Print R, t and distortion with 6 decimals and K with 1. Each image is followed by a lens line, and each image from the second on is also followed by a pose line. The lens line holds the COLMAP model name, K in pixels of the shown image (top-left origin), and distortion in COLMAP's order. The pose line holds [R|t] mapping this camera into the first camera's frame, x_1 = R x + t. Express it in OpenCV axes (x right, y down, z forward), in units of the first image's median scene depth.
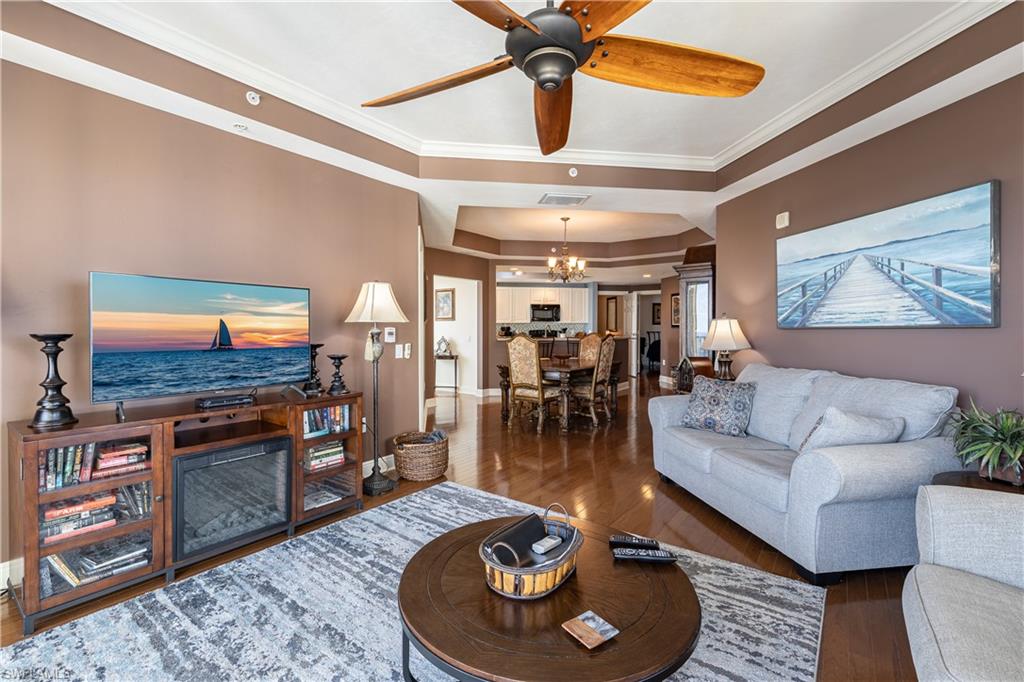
lens RADIAL K [[448.7, 0, 498.1], [0, 448.7, 325.5], [0, 0, 1]] dist [0.000505, -0.000042]
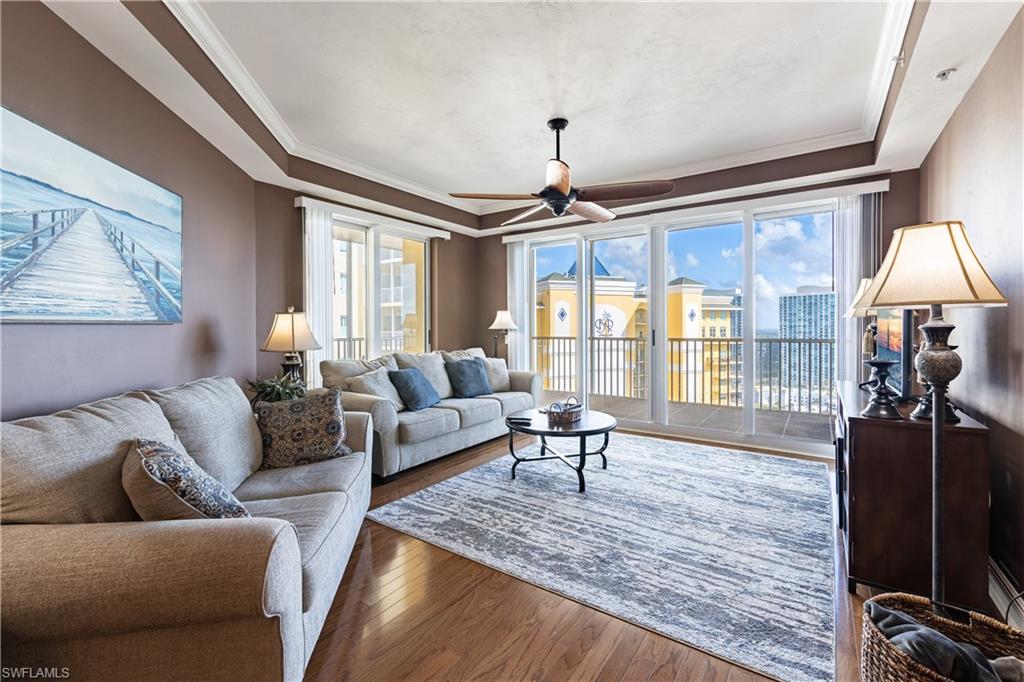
lens RADIAL K [[442.3, 0, 515.0], [0, 442.3, 332.9], [0, 0, 1]] dist [0.001892, -0.000035]
pose [[-0.998687, 0.004748, -0.051006, 0.272283], [0.004450, 0.999972, 0.005961, 0.021918], [0.051033, 0.005726, -0.998681, 1.968357]]
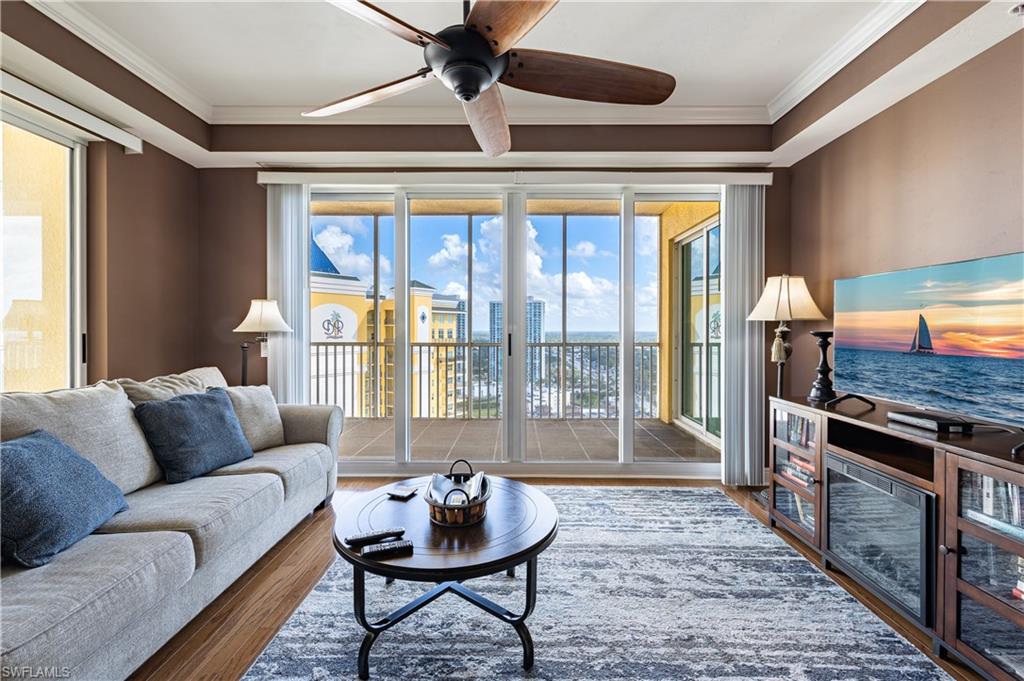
lens RADIAL K [[442.3, 0, 515.0], [0, 442.3, 332.4], [0, 0, 1]] dist [0.001892, -0.000035]
pose [[-0.796487, 0.003239, -0.604647, 0.407040], [0.001995, 0.999994, 0.002729, 0.013798], [0.604652, 0.000967, -0.796489, 1.196205]]
